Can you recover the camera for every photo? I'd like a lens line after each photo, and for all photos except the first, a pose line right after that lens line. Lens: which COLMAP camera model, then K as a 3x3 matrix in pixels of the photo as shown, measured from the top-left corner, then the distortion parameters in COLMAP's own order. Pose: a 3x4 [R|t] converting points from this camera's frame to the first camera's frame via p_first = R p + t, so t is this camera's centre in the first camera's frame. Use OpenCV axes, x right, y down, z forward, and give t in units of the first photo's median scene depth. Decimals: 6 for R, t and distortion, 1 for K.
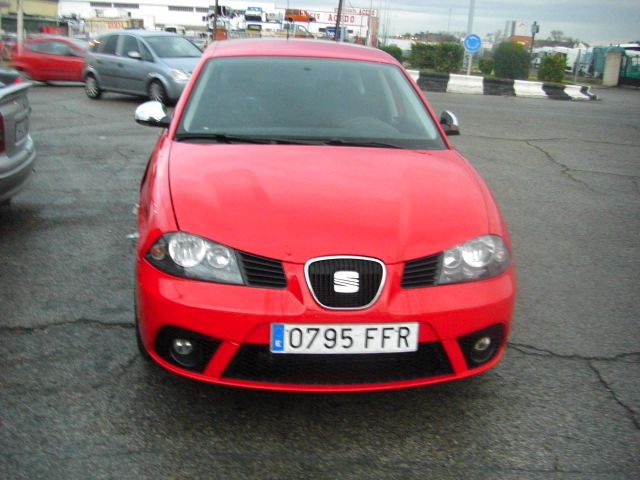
lens RADIAL K [[718.1, 0, 320.0], [0, 718.1, 240.0], [0, 0, 1]] dist [-0.172526, 0.042344]
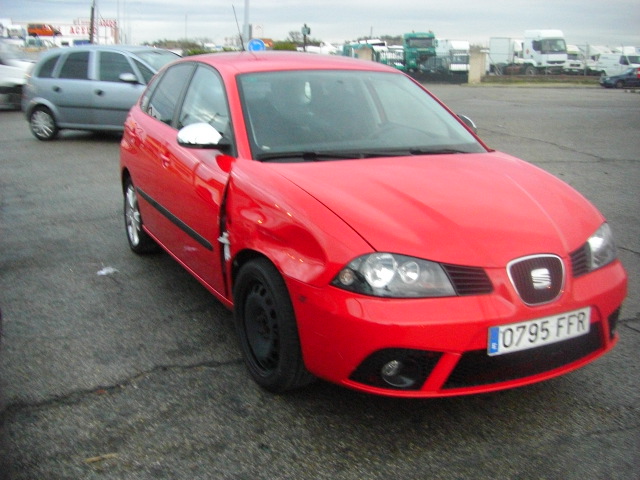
lens RADIAL K [[718.1, 0, 320.0], [0, 718.1, 240.0], [0, 0, 1]] dist [-0.172526, 0.042344]
pose [[0.939377, -0.113972, 0.323389, -0.605761], [0.116791, 0.993098, 0.010743, -0.049471], [-0.322382, 0.027677, 0.946205, 0.096314]]
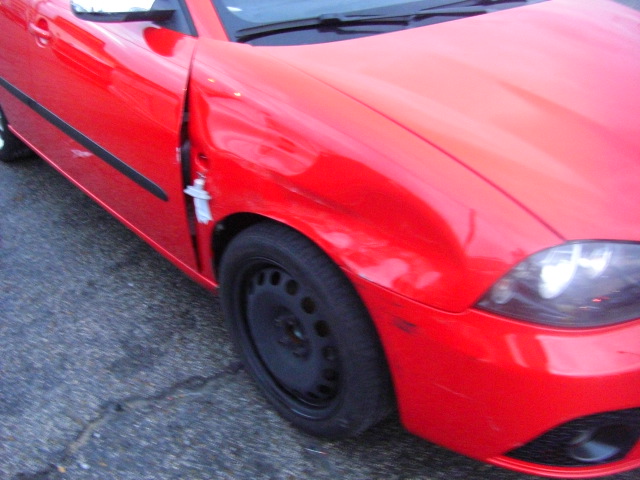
lens RADIAL K [[702.4, 0, 320.0], [0, 702.4, 240.0], [0, 0, 1]] dist [-0.125856, 0.006777]
pose [[0.836428, -0.308888, 0.452744, -0.582639], [0.183328, 0.936155, 0.300006, -0.199417], [-0.516507, -0.167933, 0.839654, 0.702849]]
